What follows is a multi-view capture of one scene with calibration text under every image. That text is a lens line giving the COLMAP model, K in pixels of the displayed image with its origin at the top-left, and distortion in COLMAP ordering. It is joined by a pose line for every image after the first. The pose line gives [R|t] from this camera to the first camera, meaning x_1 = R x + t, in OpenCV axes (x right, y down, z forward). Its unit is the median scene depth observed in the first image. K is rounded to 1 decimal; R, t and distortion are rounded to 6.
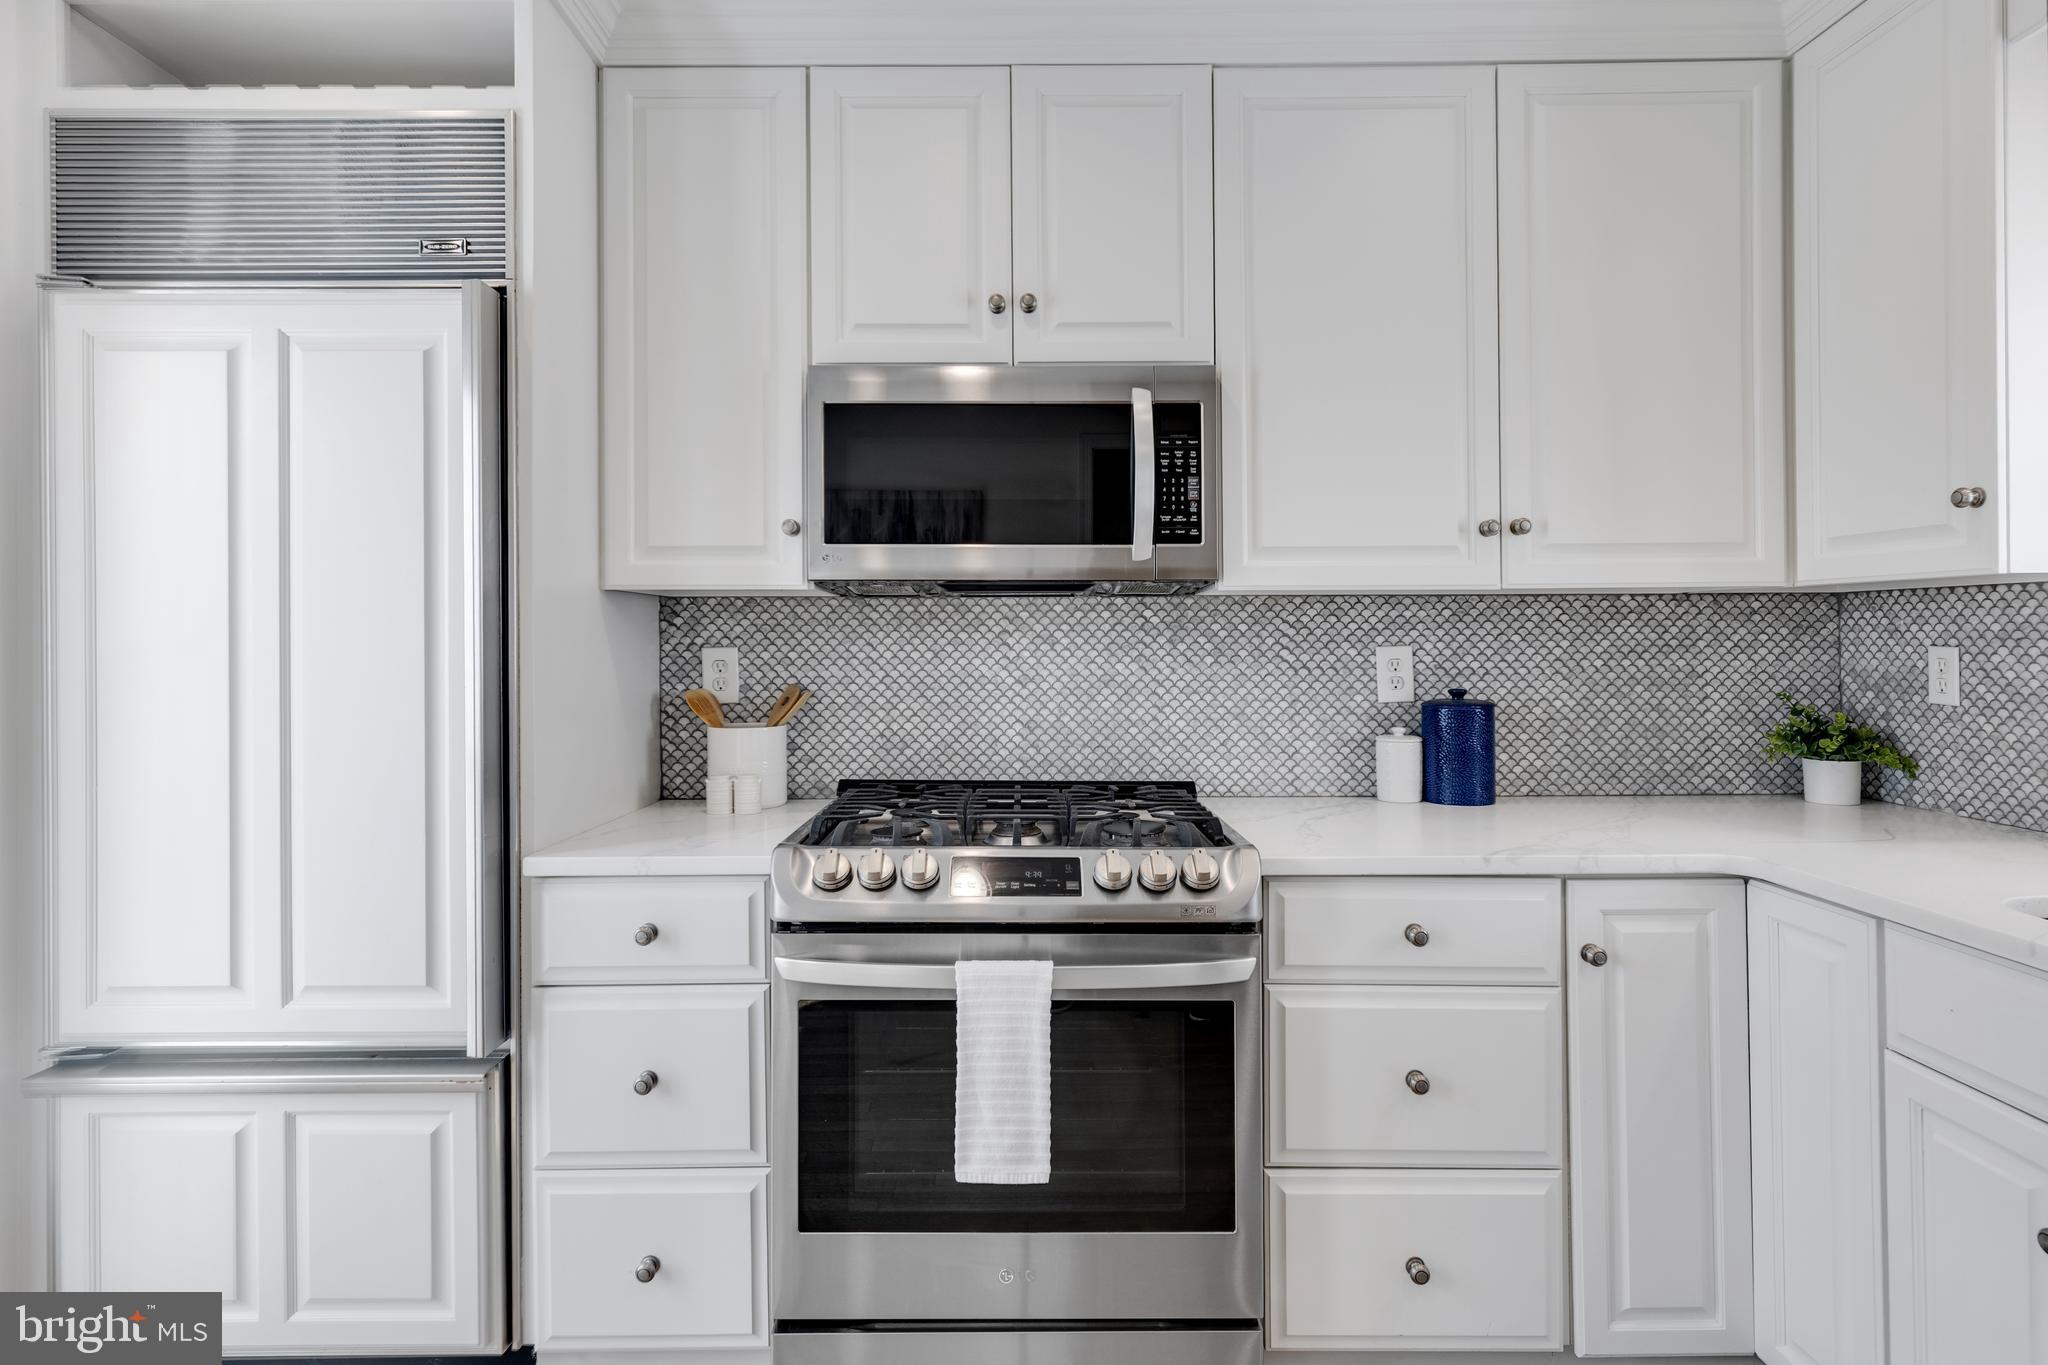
lens RADIAL K [[1089.6, 0, 1017.5], [0, 1089.6, 643.0], [0, 0, 1]] dist [0.001257, -0.000257]
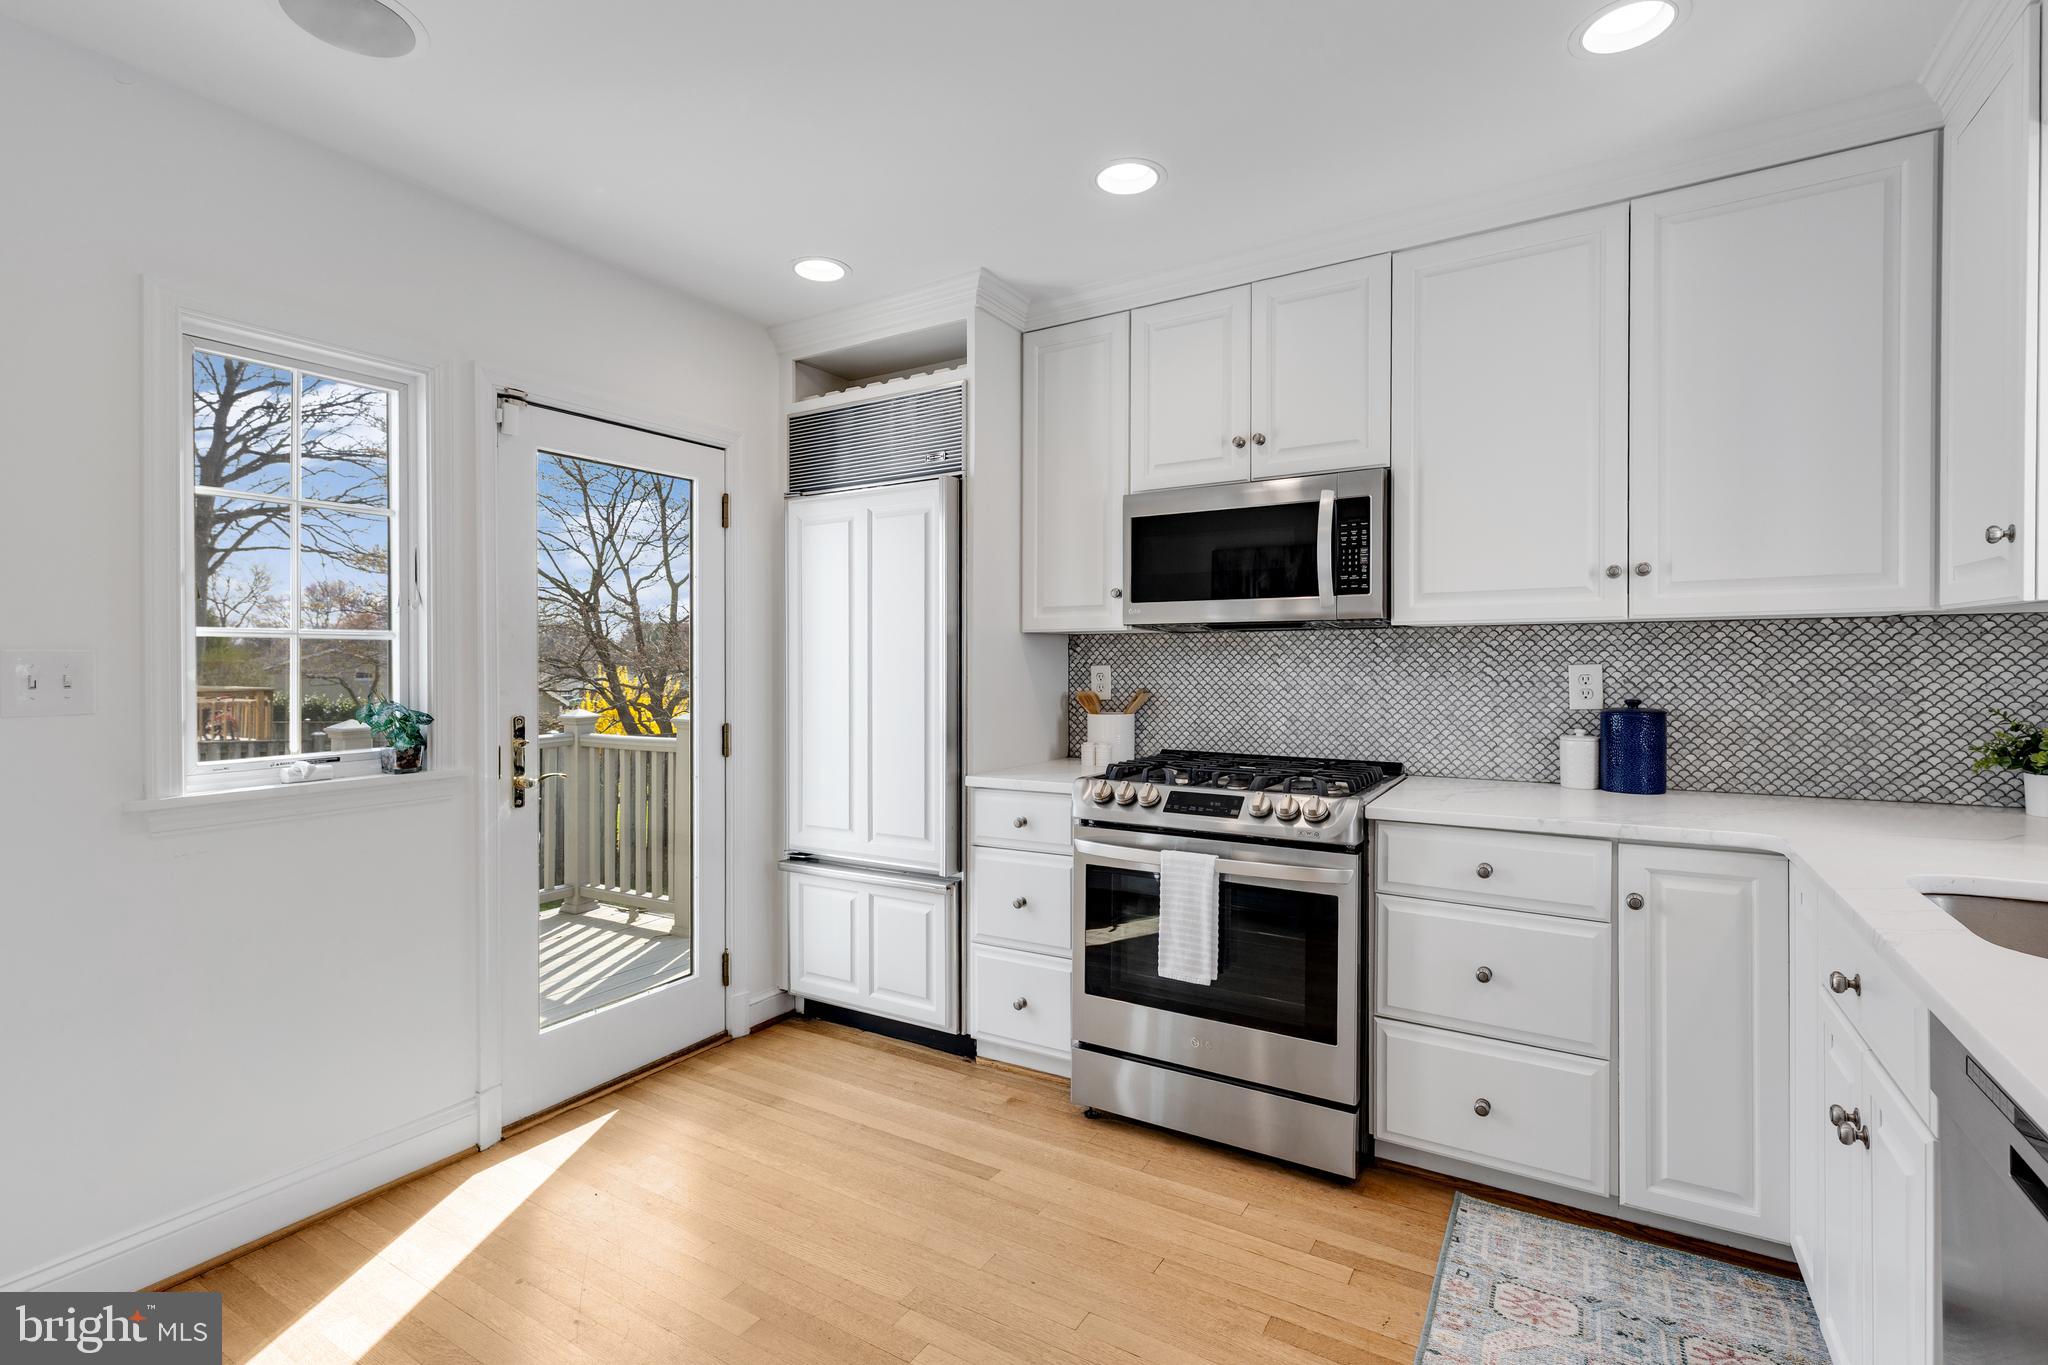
lens RADIAL K [[948.0, 0, 1021.3], [0, 948.0, 658.1], [0, 0, 1]] dist [-0.001684, -0.000428]
pose [[0.849646, -0.003824, -0.527339, 0.369545], [0.002866, 0.999992, -0.002635, -0.003434], [0.527345, 0.000727, 0.849651, -0.259644]]
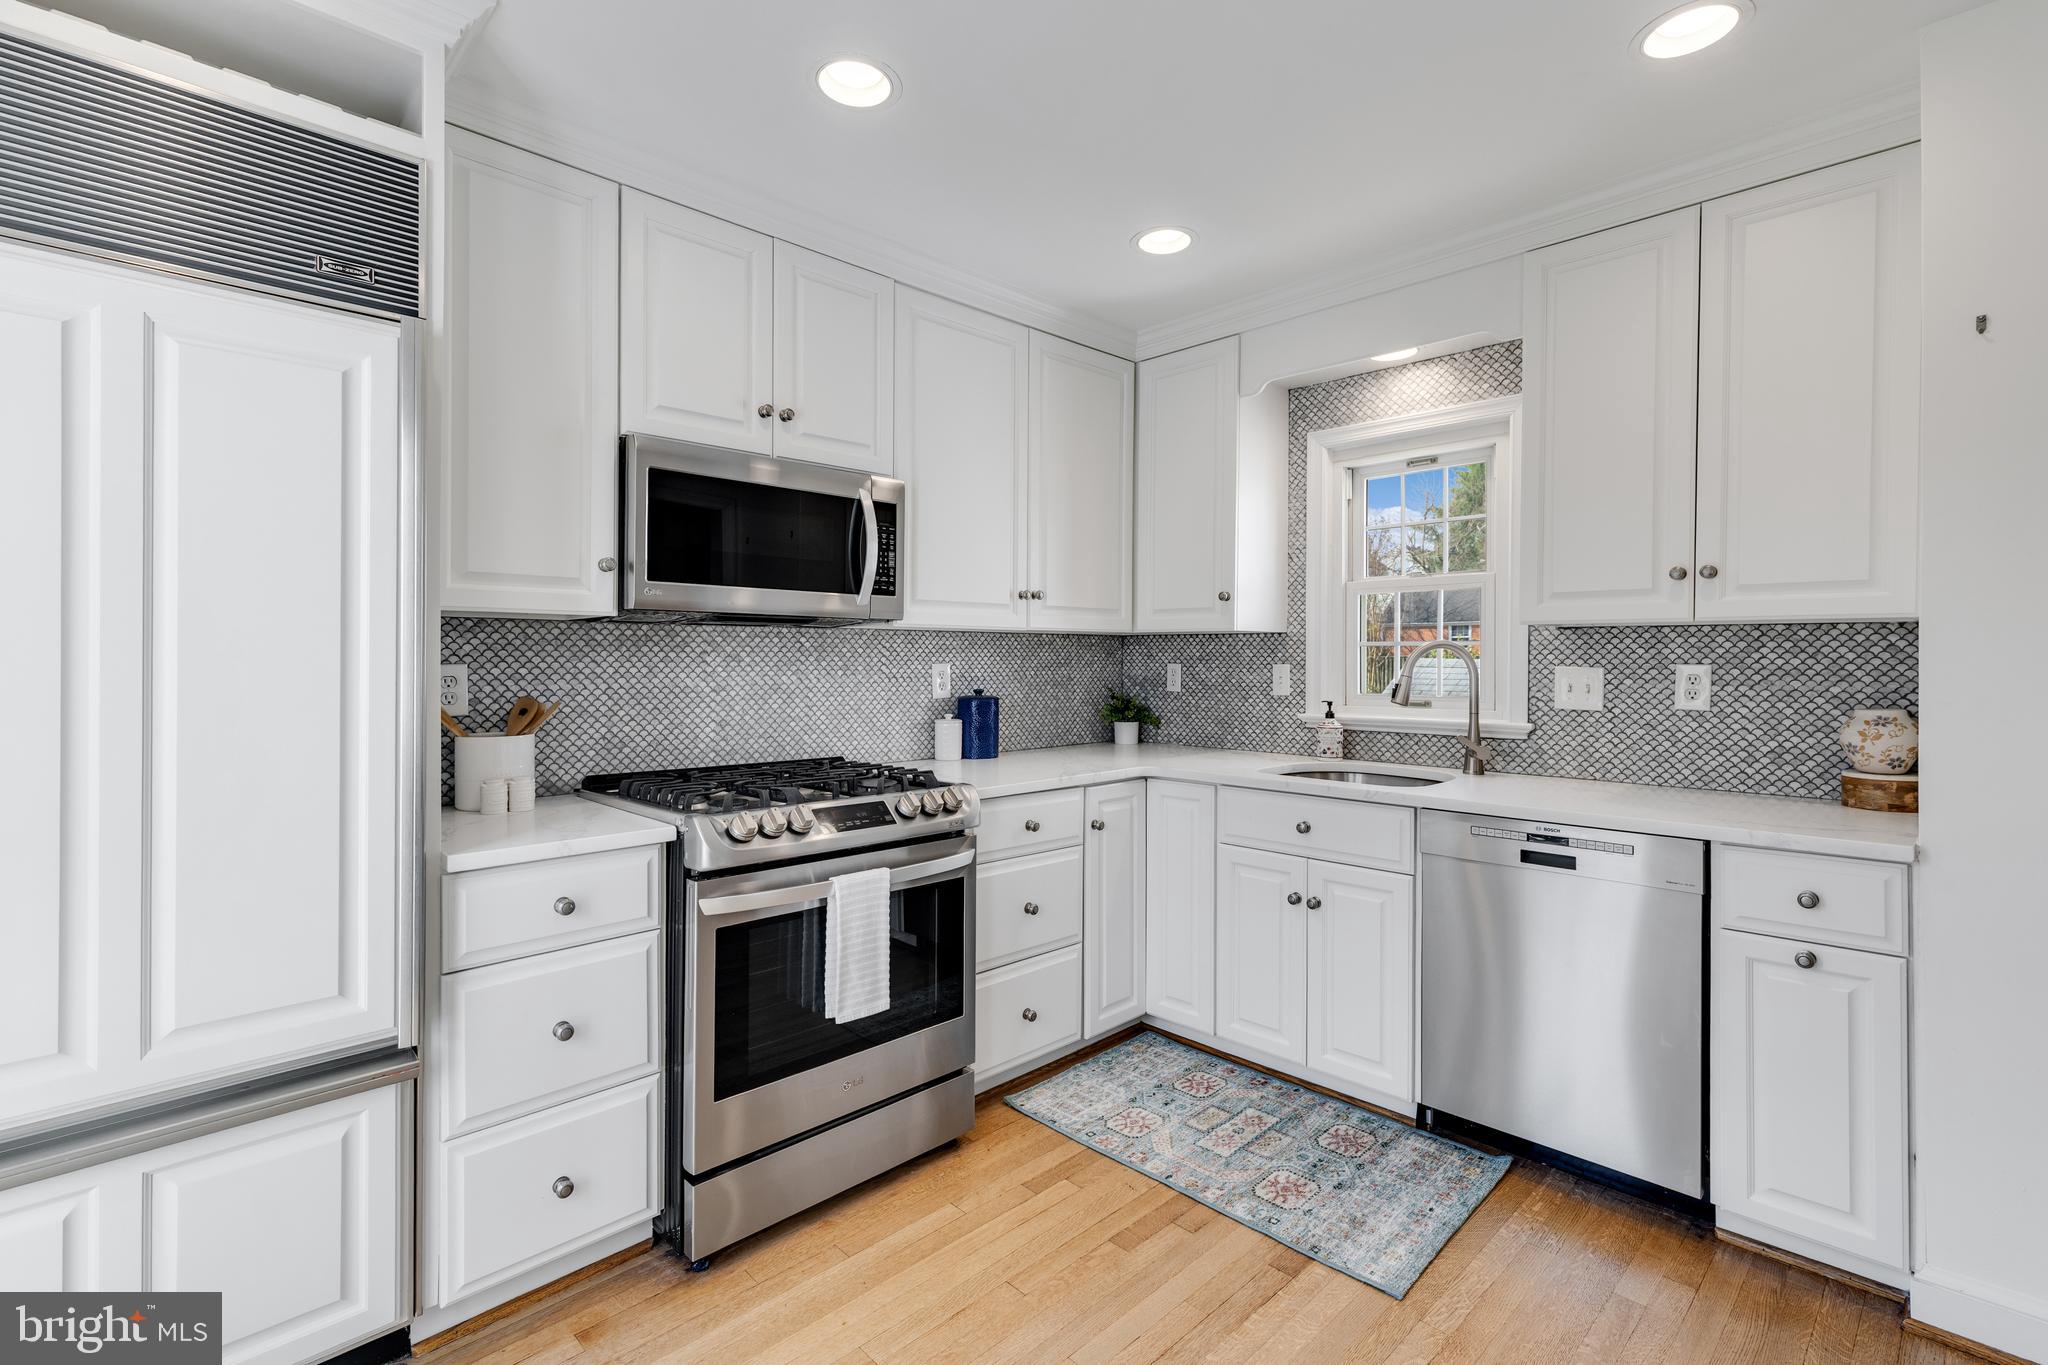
lens RADIAL K [[924.5, 0, 1034.8], [0, 924.5, 663.2], [0, 0, 1]] dist [-0.002974, -0.000618]
pose [[0.711365, 0.000232, 0.702823, -0.502508], [-0.000365, 1.000000, 0.000040, 0.002761], [-0.702823, -0.000285, 0.711365, -0.051991]]
